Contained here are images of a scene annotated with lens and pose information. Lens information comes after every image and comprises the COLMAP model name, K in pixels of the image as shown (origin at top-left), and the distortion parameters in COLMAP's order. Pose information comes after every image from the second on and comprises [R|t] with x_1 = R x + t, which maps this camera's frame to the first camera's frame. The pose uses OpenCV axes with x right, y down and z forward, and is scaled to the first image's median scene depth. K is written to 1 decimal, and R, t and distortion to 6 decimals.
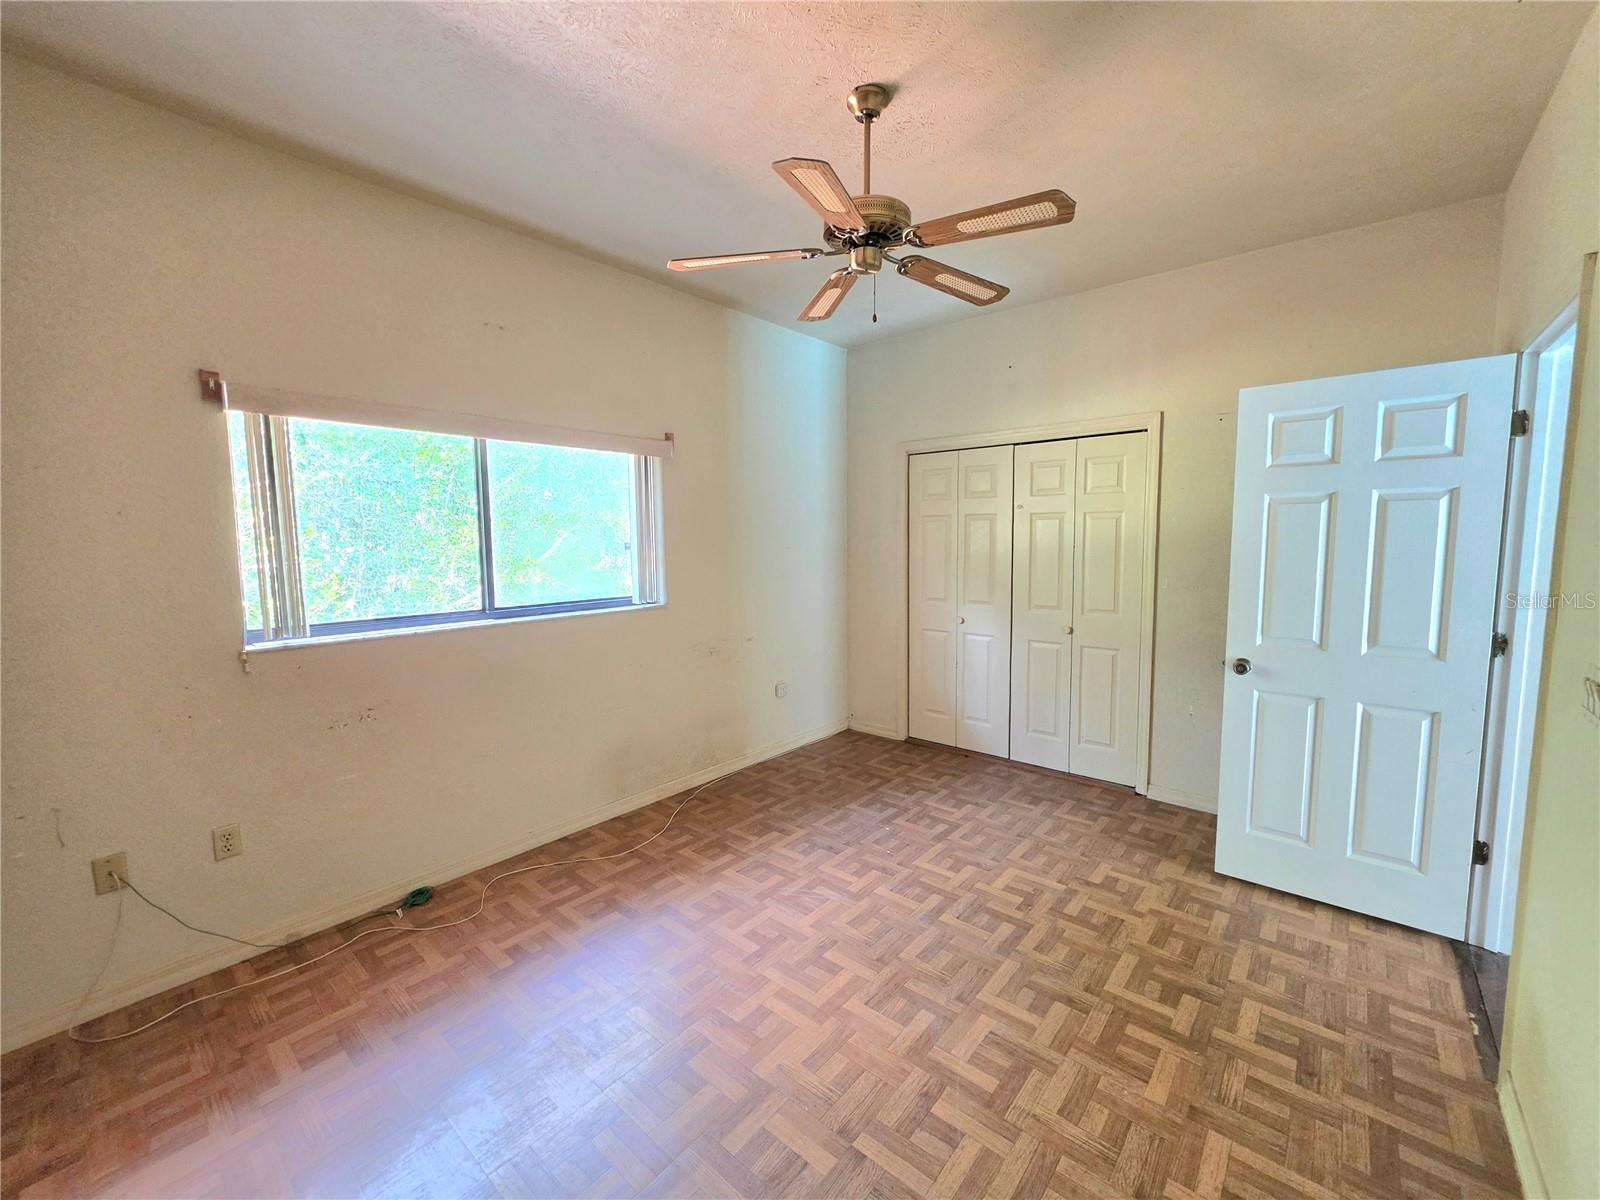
lens RADIAL K [[648.4, 0, 804.8], [0, 648.4, 592.2], [0, 0, 1]] dist [-0.006261, 0.001595]
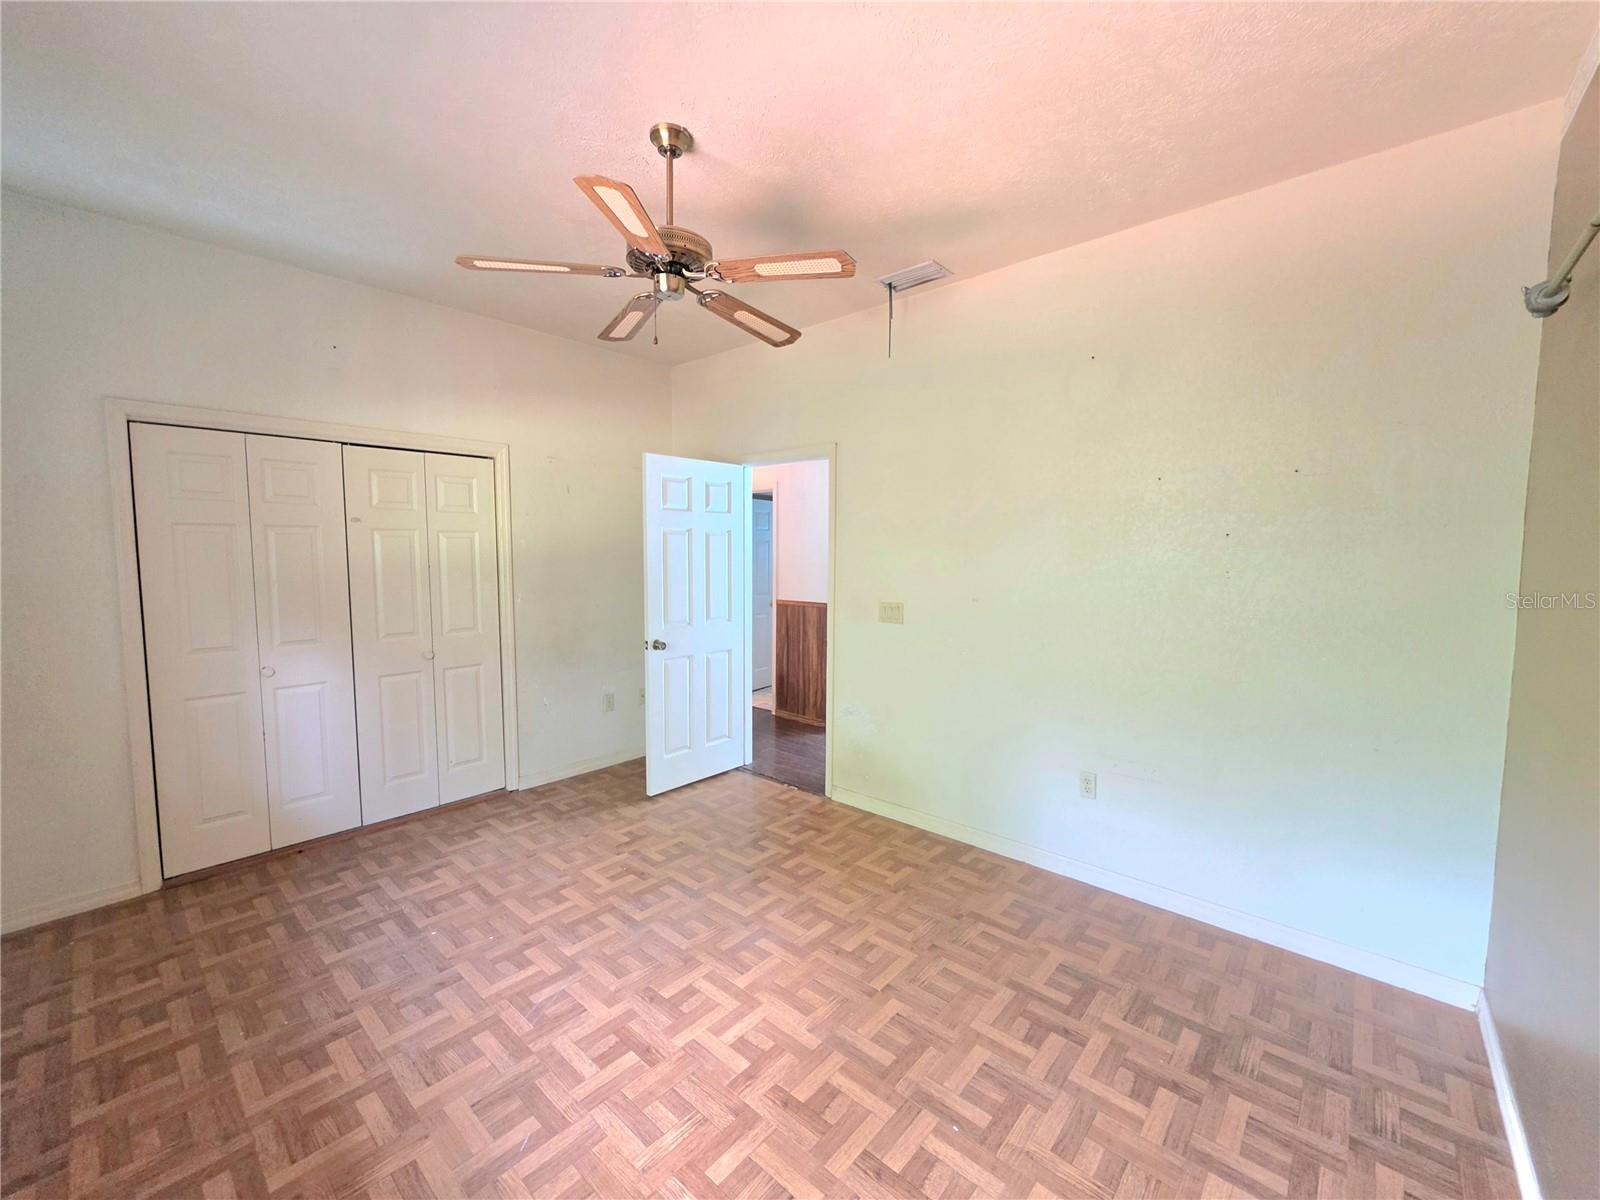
lens RADIAL K [[648.4, 0, 804.9], [0, 648.4, 600.5], [0, 0, 1]] dist [-0.006261, 0.001595]
pose [[0.011888, -0.068062, 0.997610, -0.747705], [0.085363, 0.994108, 0.066806, -0.052746], [-0.996279, 0.084365, 0.017628, 0.628591]]
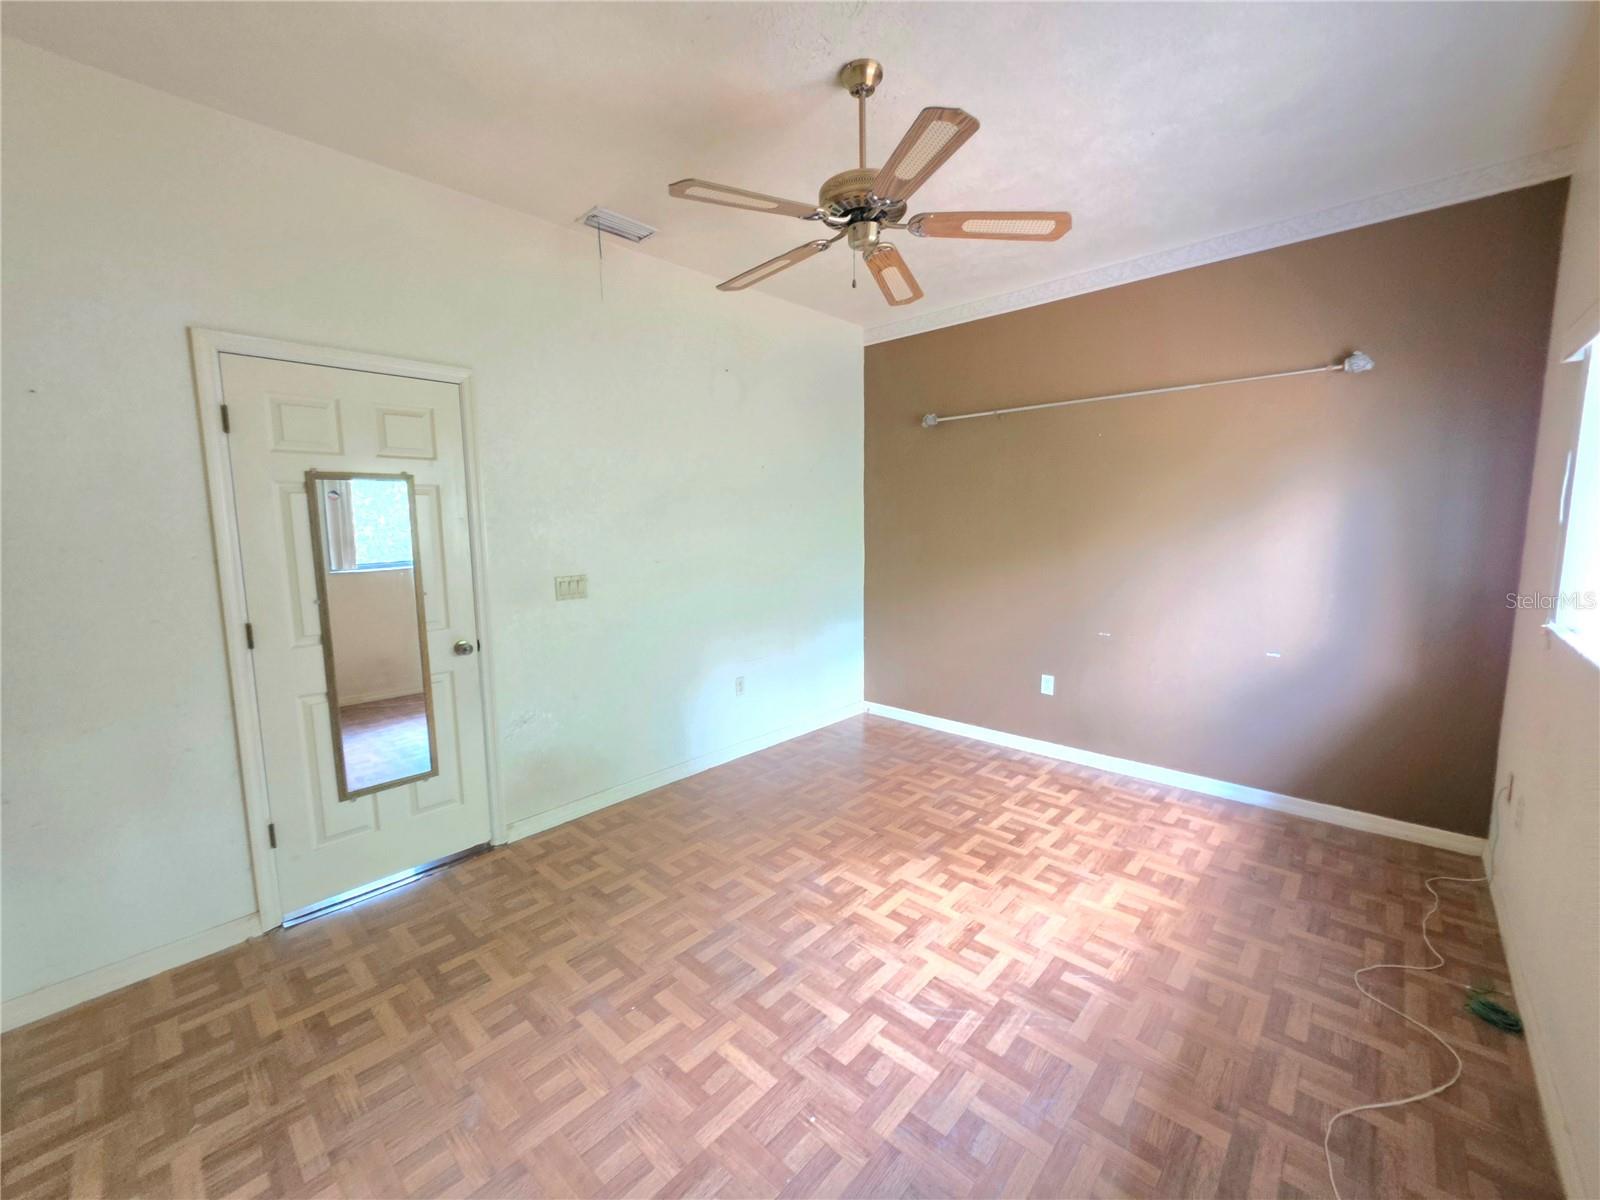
lens RADIAL K [[648.4, 0, 803.6], [0, 648.4, 595.3], [0, 0, 1]] dist [-0.006261, 0.001595]
pose [[-0.999318, 0.019875, 0.031127, 0.126962], [0.025837, 0.978481, 0.204713, -0.139360], [-0.026388, 0.205378, -0.978327, 1.622425]]
